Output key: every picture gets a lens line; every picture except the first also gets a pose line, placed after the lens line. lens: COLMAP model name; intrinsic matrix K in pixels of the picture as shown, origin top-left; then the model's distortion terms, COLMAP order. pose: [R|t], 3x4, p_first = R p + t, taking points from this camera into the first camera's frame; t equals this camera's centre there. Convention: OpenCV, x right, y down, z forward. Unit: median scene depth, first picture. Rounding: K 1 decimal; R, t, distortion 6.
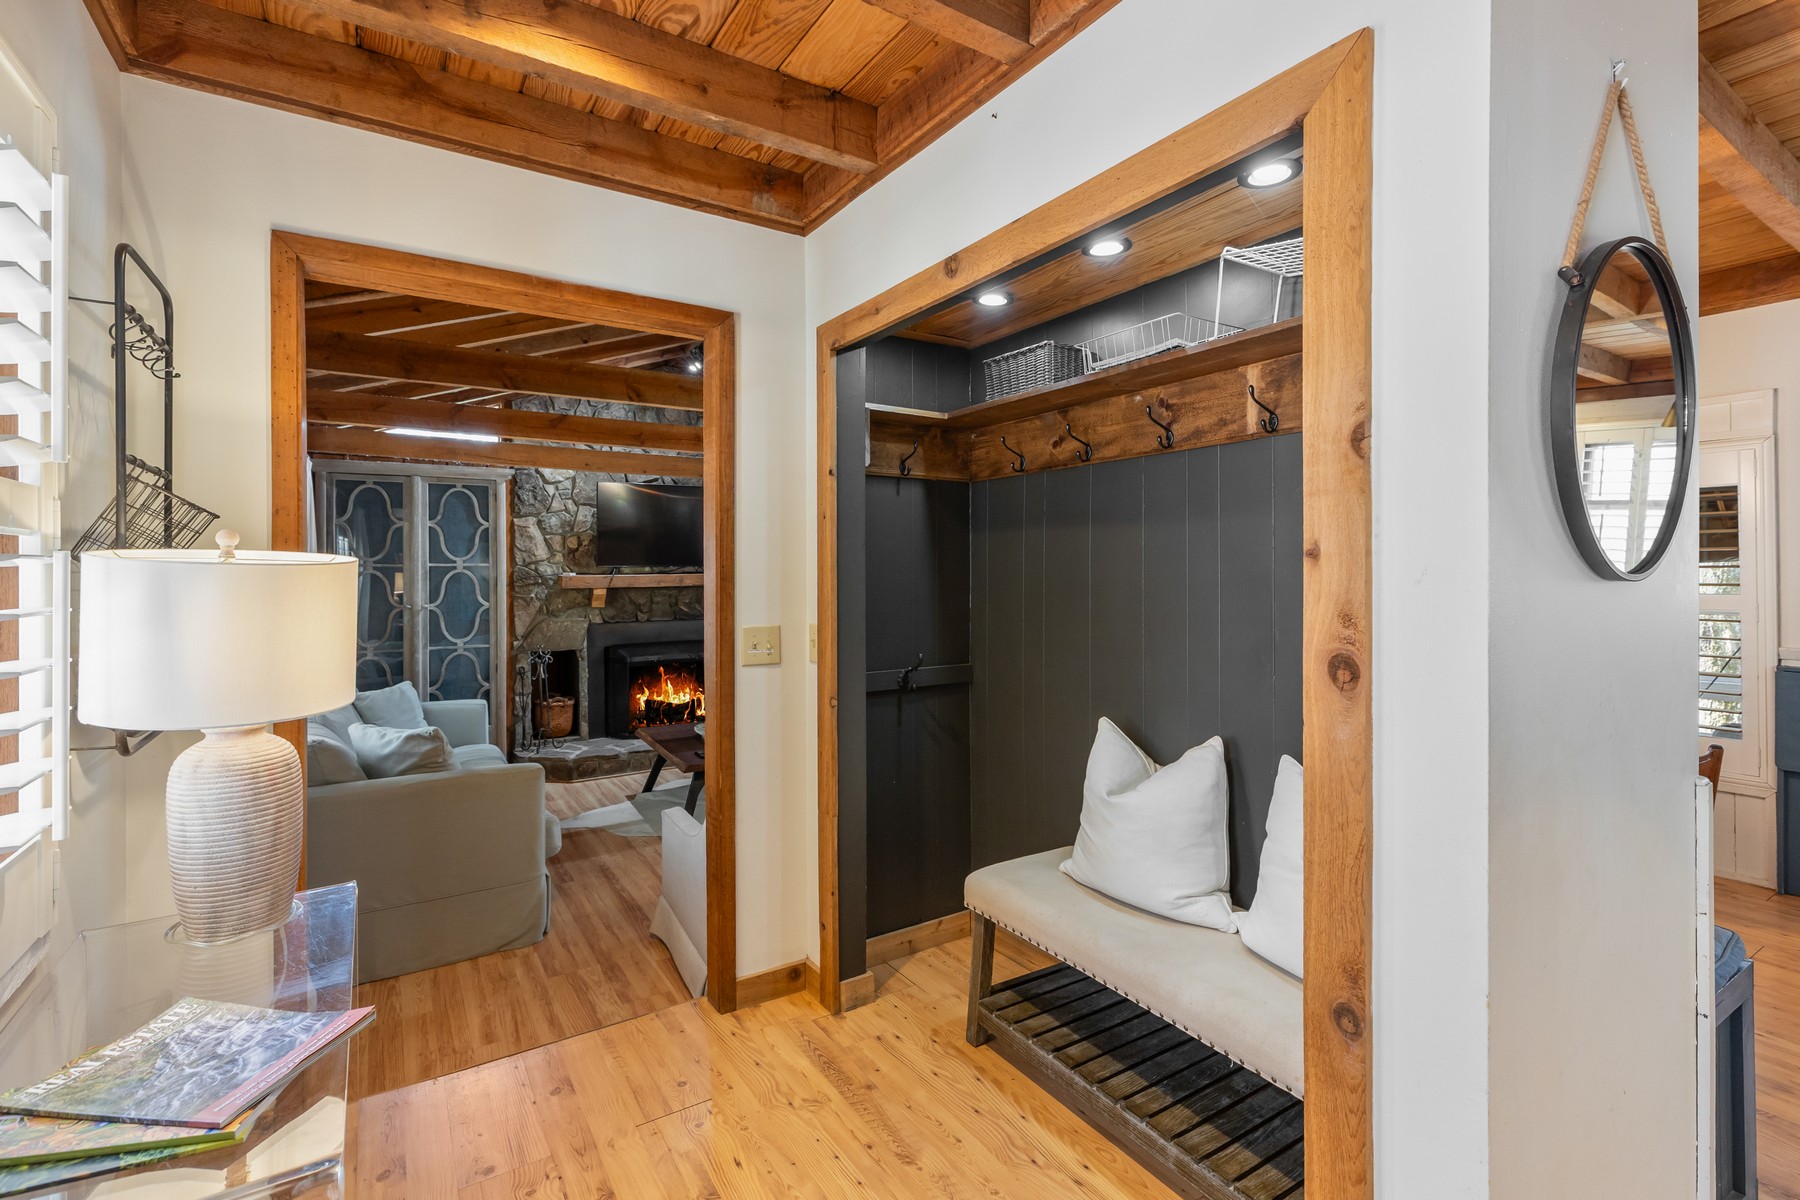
lens RADIAL K [[815.6, 0, 903.7], [0, 815.6, 565.4], [0, 0, 1]] dist [0.005133, -0.000881]
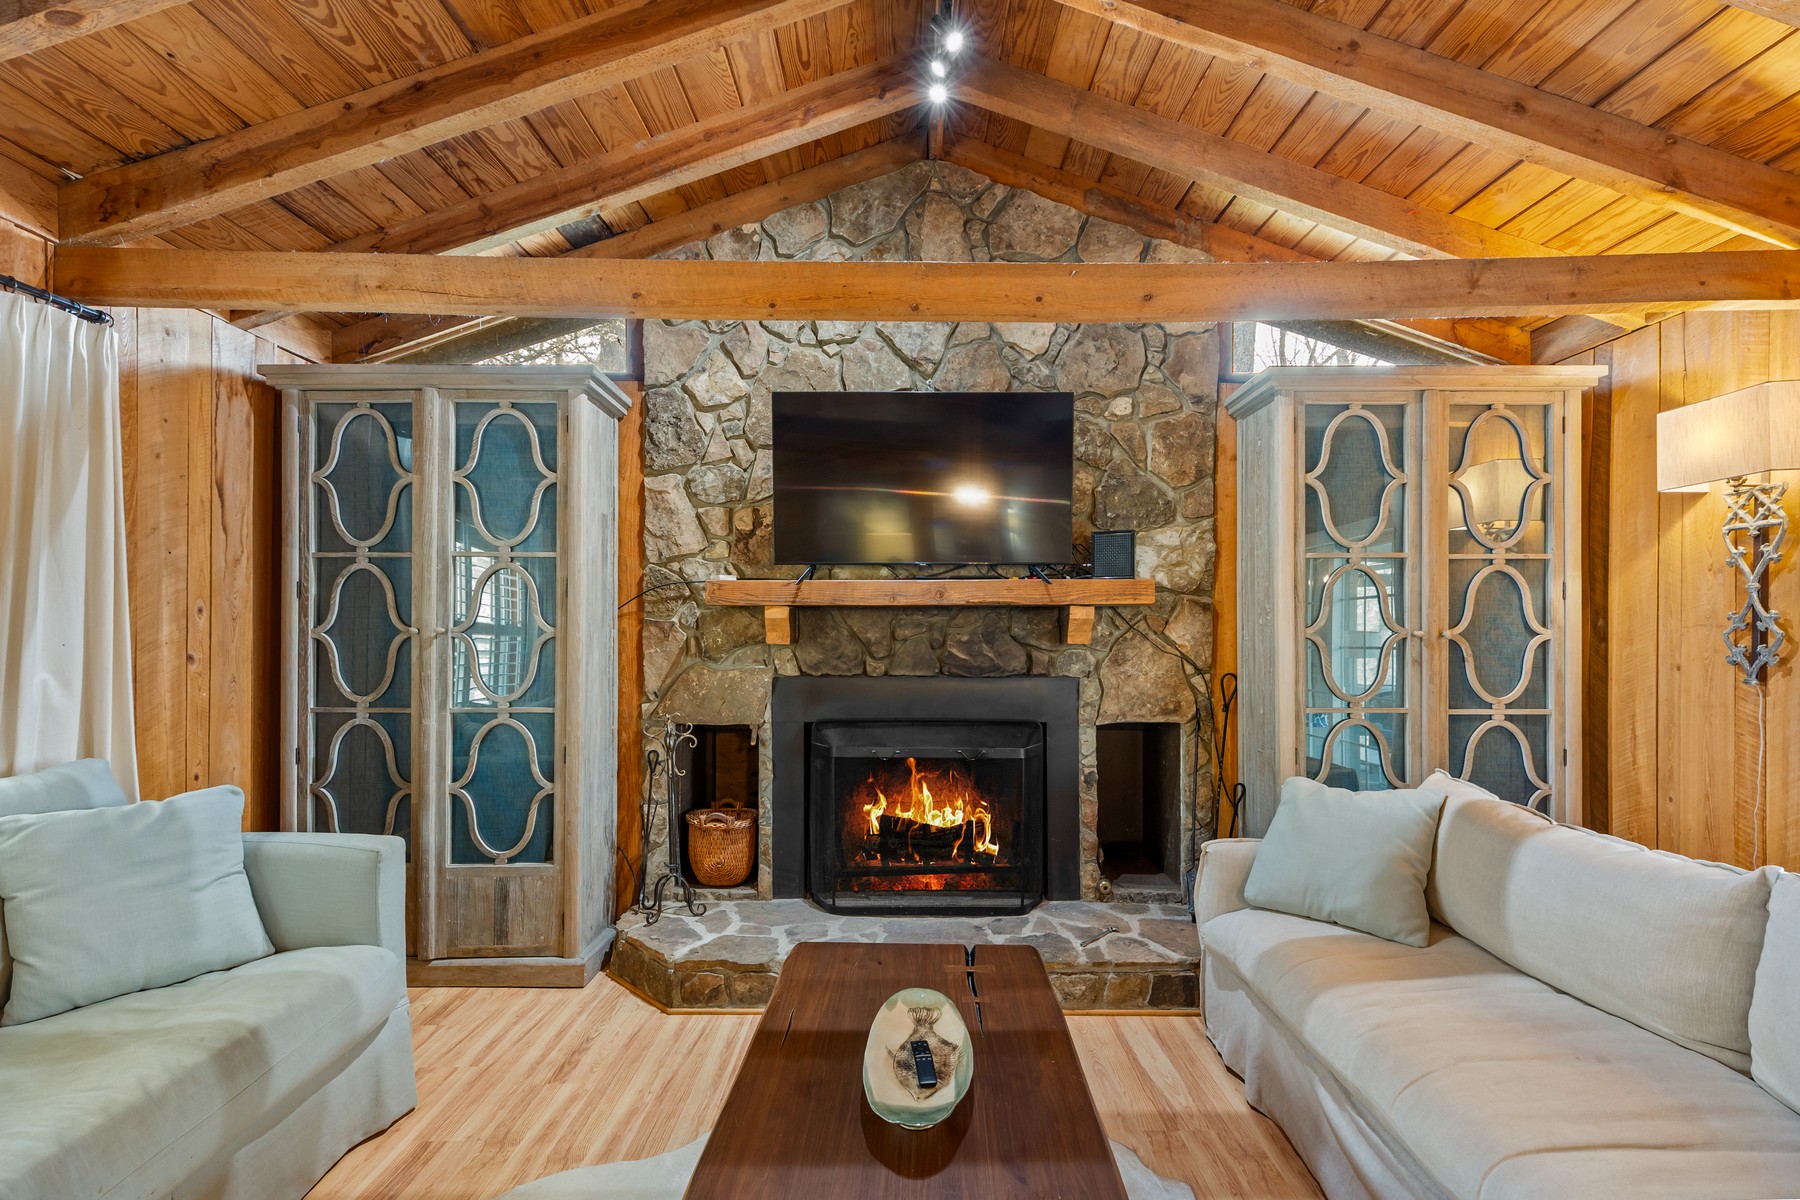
lens RADIAL K [[815.6, 0, 891.1], [0, 815.6, 629.7], [0, 0, 1]] dist [0.005133, -0.000881]
pose [[0.837113, 0.006853, -0.546987, -0.041749], [-0.004272, 0.999973, 0.005990, 0.039643], [0.547013, -0.002678, 0.837120, 0.629436]]
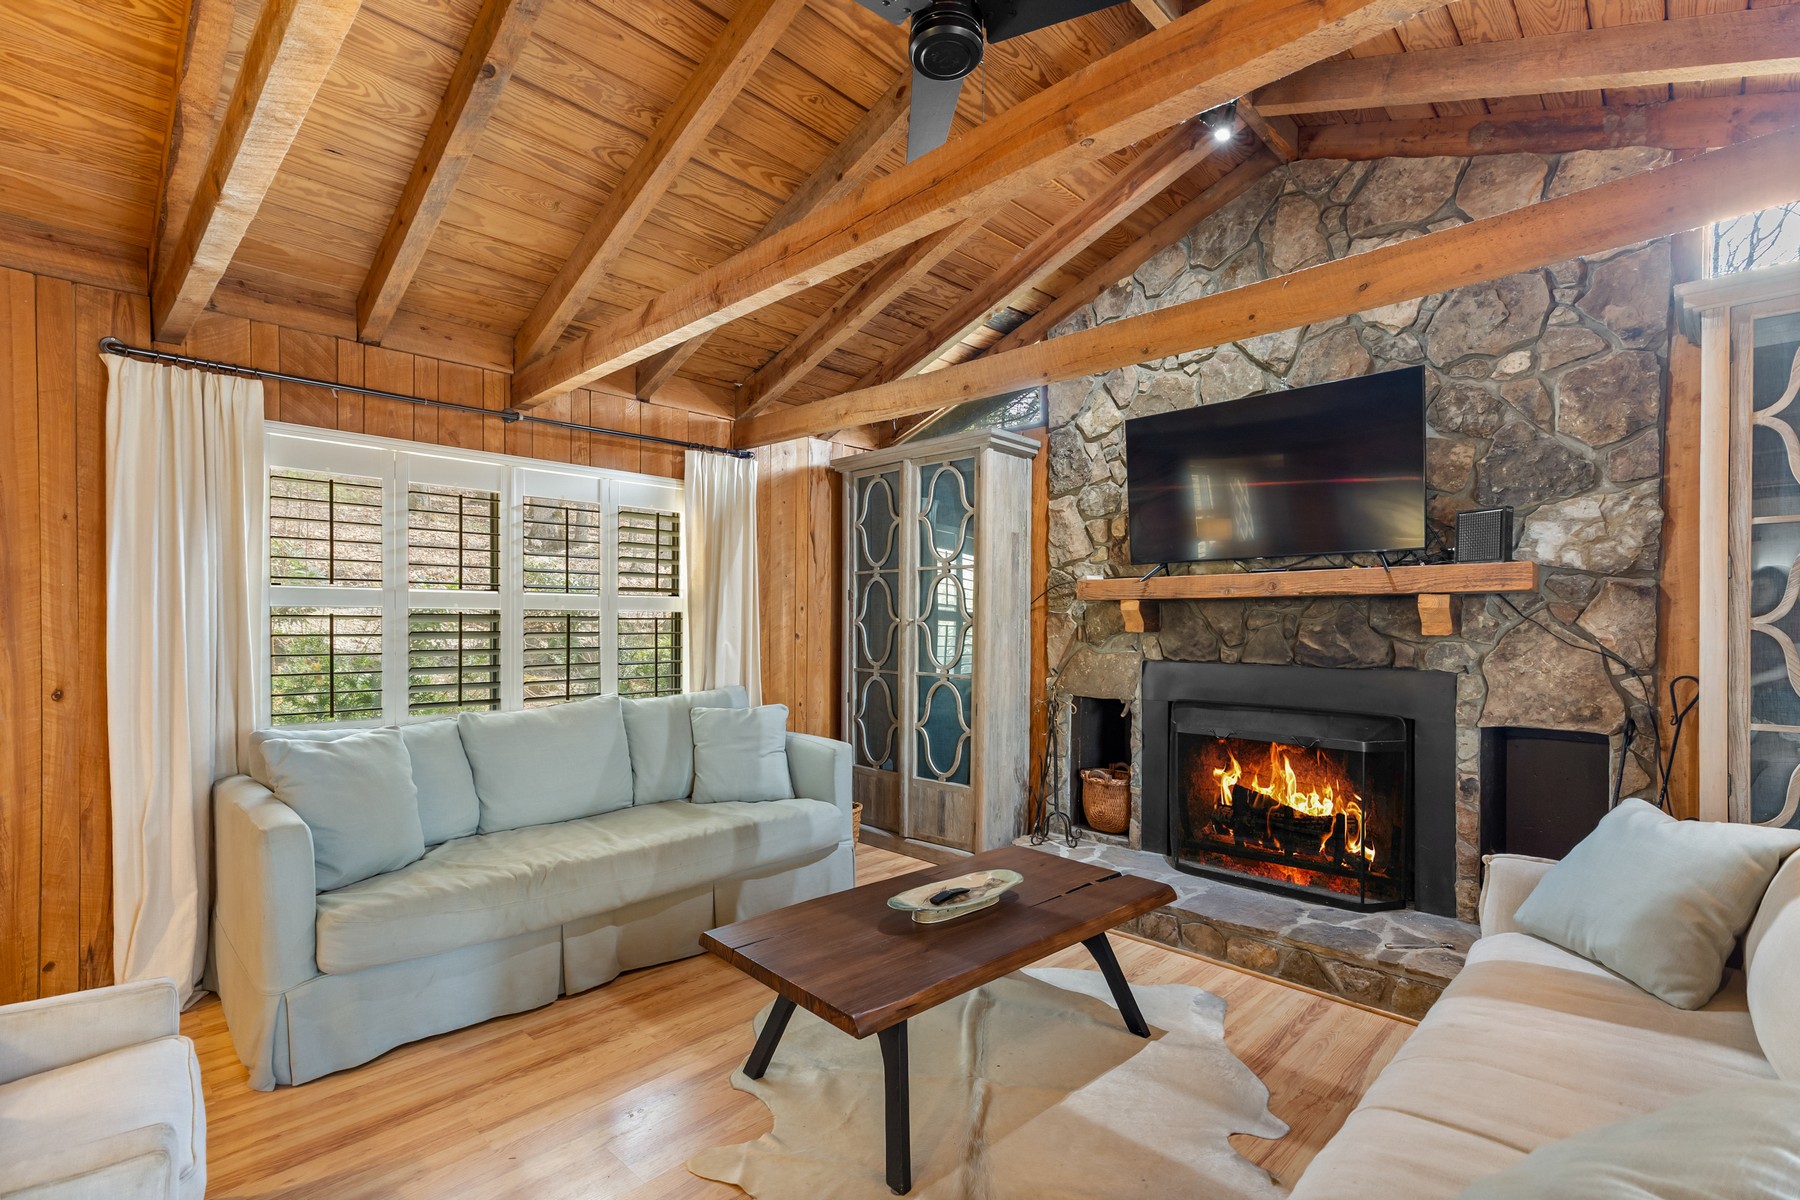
lens RADIAL K [[815.6, 0, 895.0], [0, 815.6, 624.8], [0, 0, 1]] dist [0.005133, -0.000881]
pose [[0.217178, 0.010571, -0.976075, 0.170675], [-0.001680, 0.999944, 0.010456, 0.040664], [0.976131, -0.000631, 0.217184, 0.715162]]
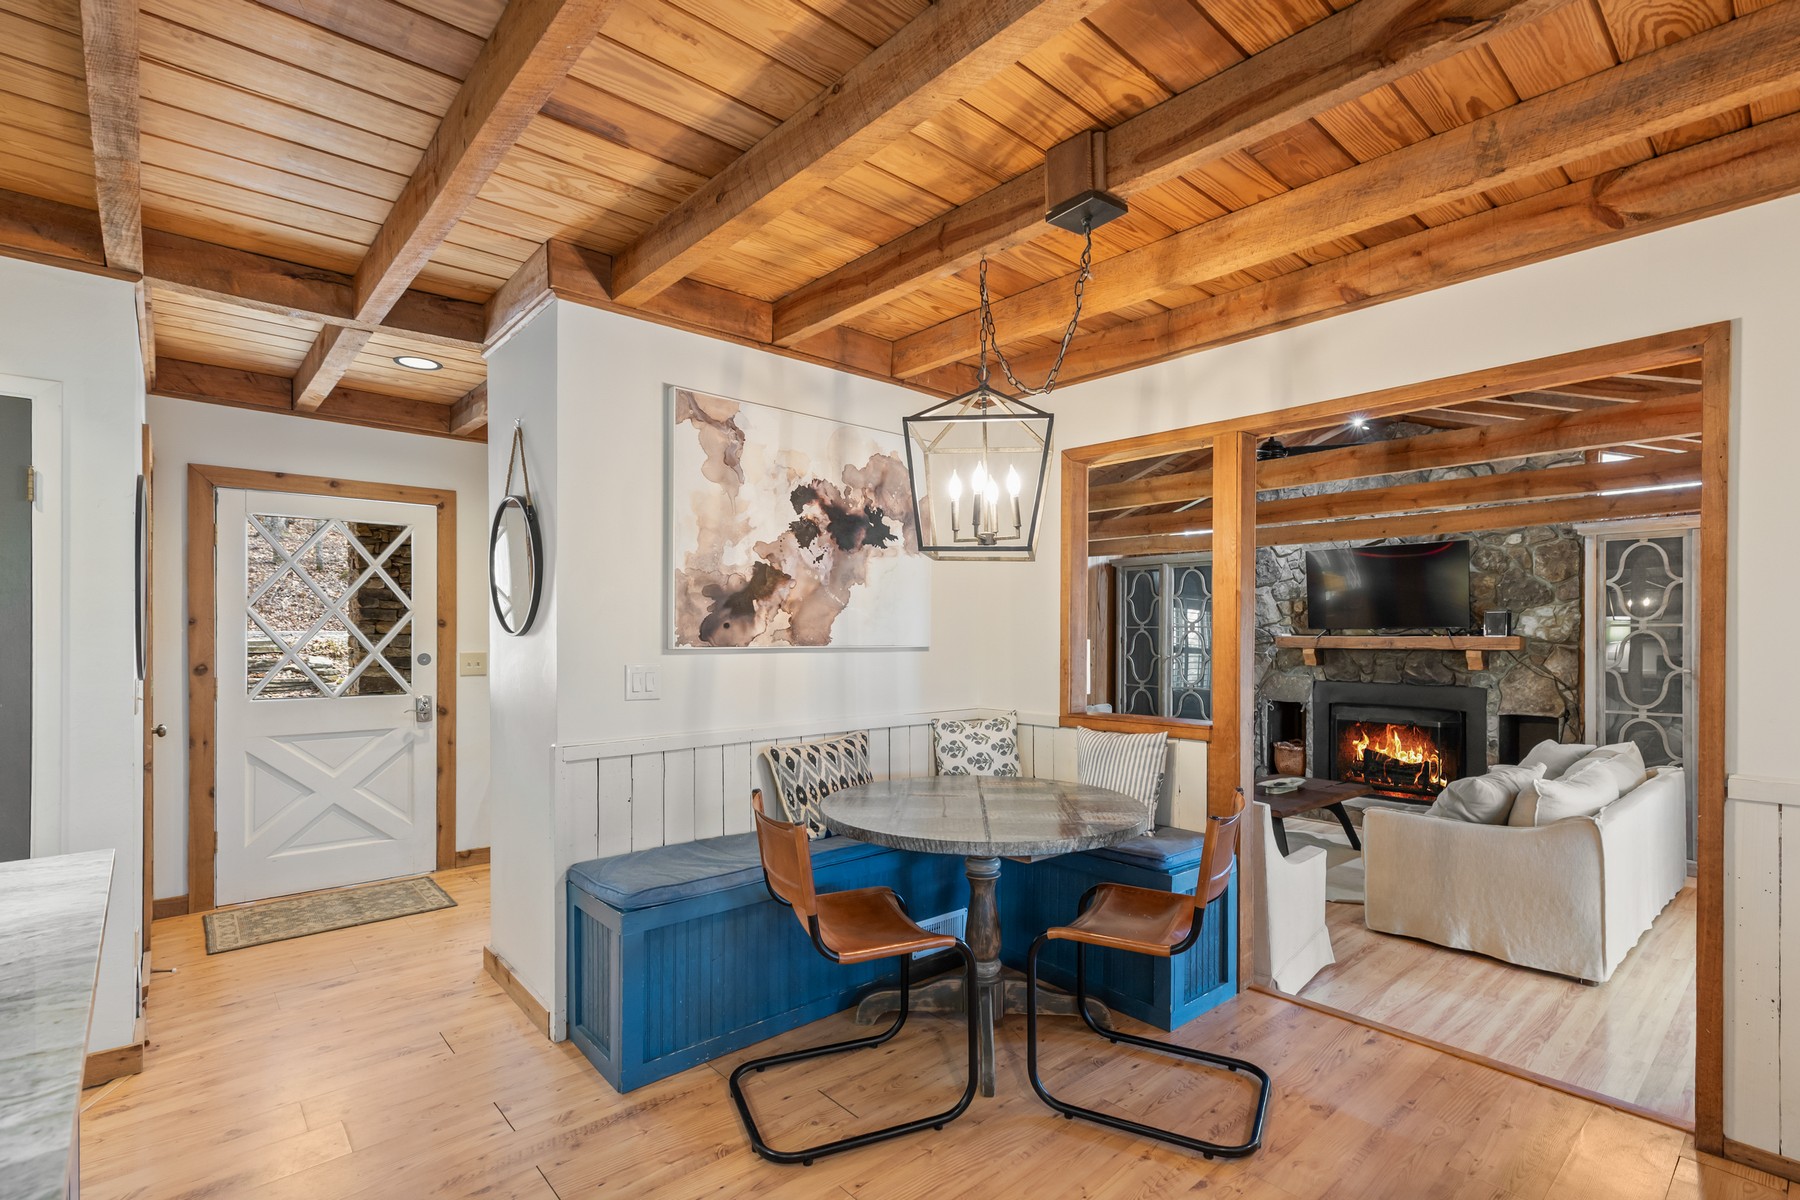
lens RADIAL K [[815.6, 0, 920.7], [0, 815.6, 635.8], [0, 0, 1]] dist [0.005133, -0.000881]
pose [[0.164405, 0.010275, -0.986339, 0.624565], [0.001752, 0.999941, 0.010709, -0.001266], [0.986391, -0.003489, 0.164377, 0.315475]]
